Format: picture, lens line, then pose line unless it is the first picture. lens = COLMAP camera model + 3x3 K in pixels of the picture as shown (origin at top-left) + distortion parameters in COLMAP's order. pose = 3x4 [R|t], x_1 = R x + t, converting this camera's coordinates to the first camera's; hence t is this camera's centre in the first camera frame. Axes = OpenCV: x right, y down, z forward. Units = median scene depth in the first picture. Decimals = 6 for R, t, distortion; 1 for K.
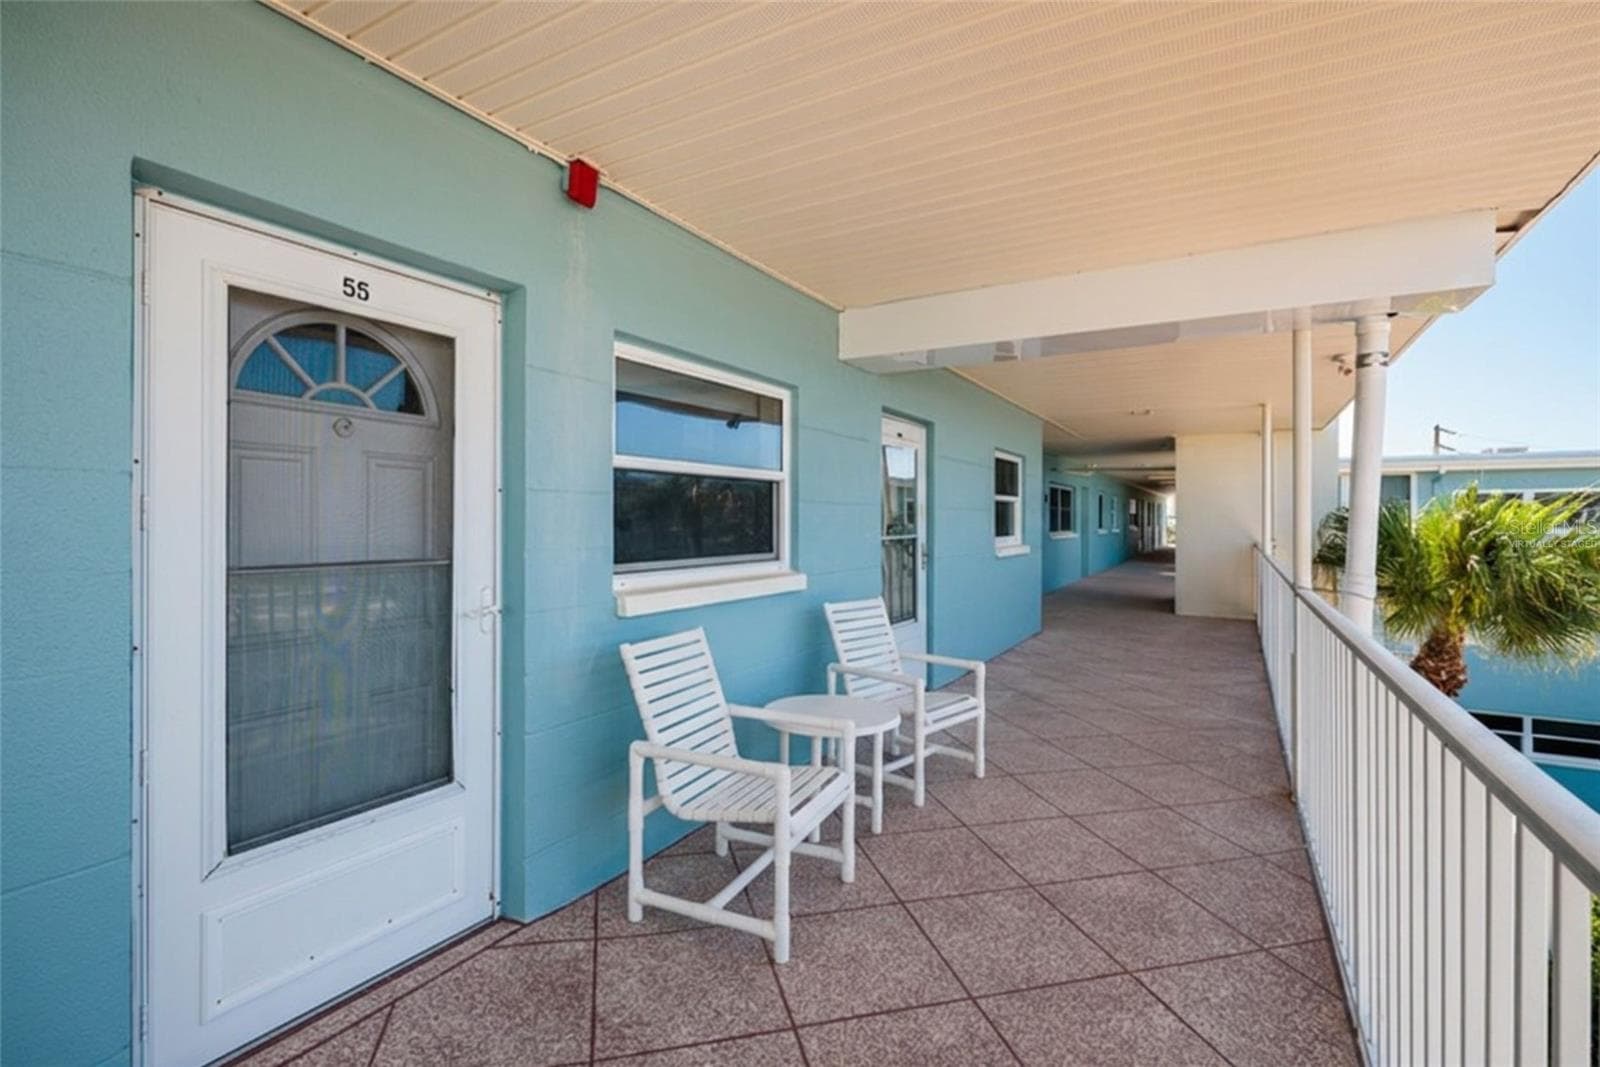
lens RADIAL K [[703.8, 0, 803.0], [0, 703.8, 526.1], [0, 0, 1]] dist [0.001246, 0.000086]
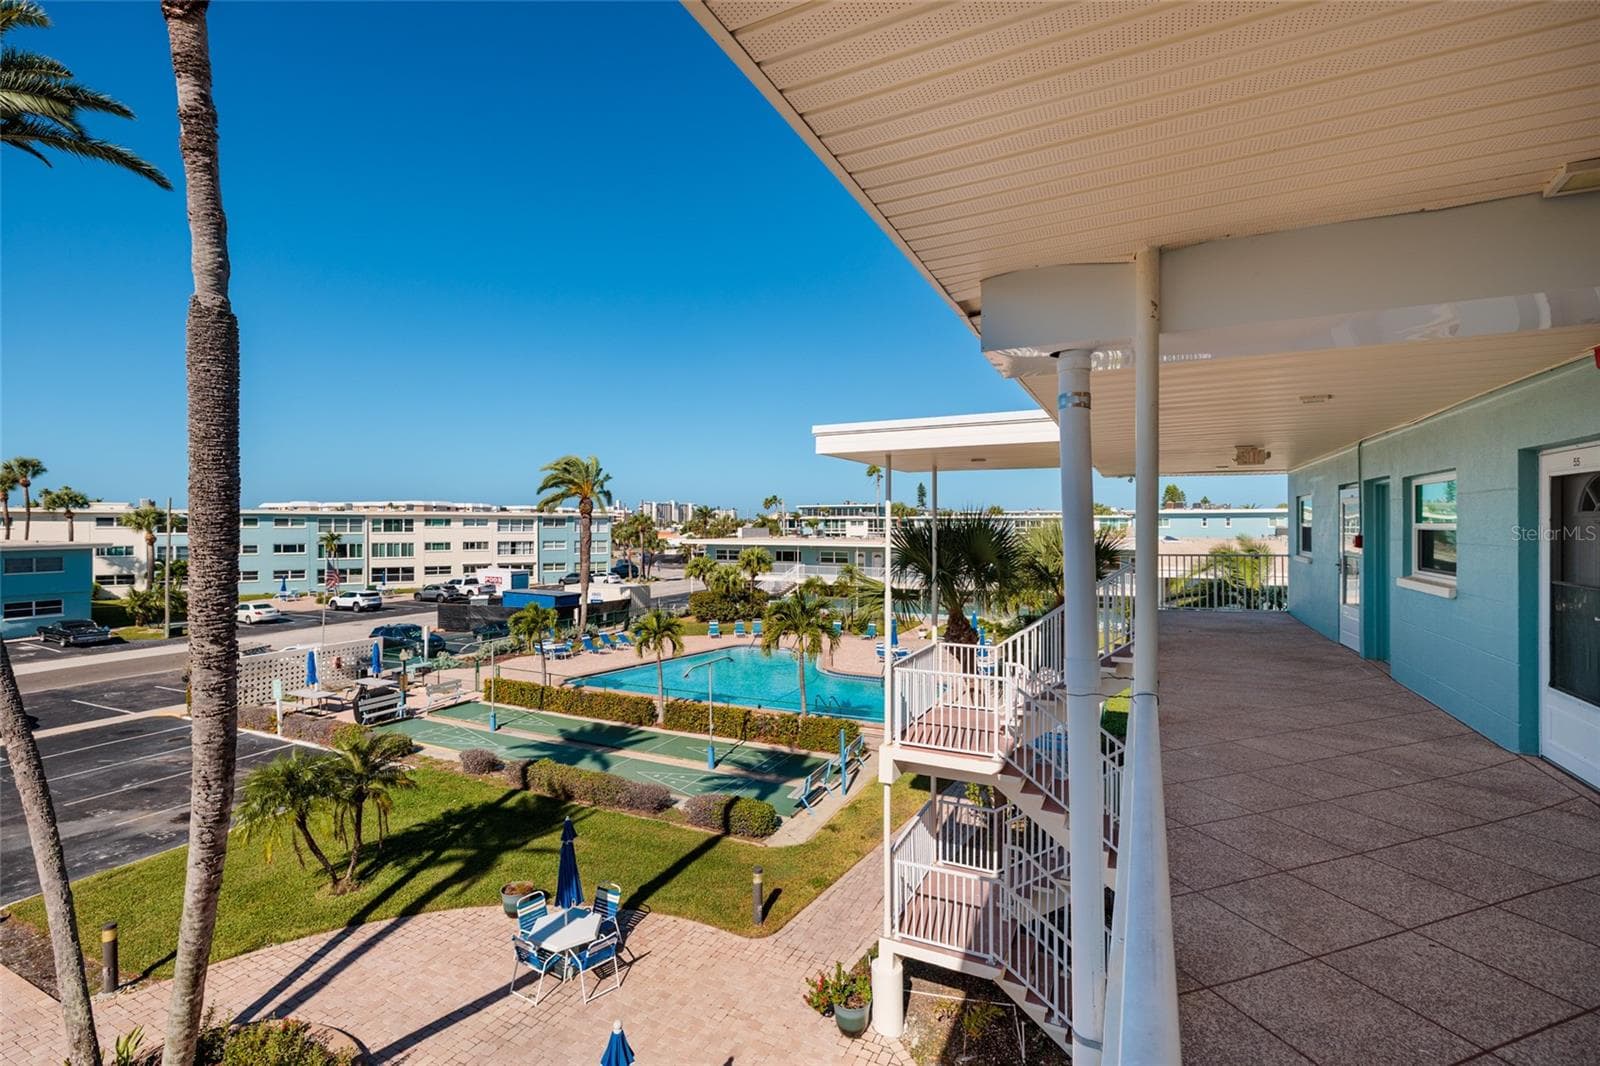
lens RADIAL K [[703.8, 0, 797.4], [0, 703.8, 531.6], [0, 0, 1]] dist [0.001246, 0.000086]
pose [[-0.996319, -0.000407, -0.085724, 1.589138], [-0.000718, 0.999993, 0.003596, -0.096469], [0.085722, 0.003644, -0.996312, 2.382806]]
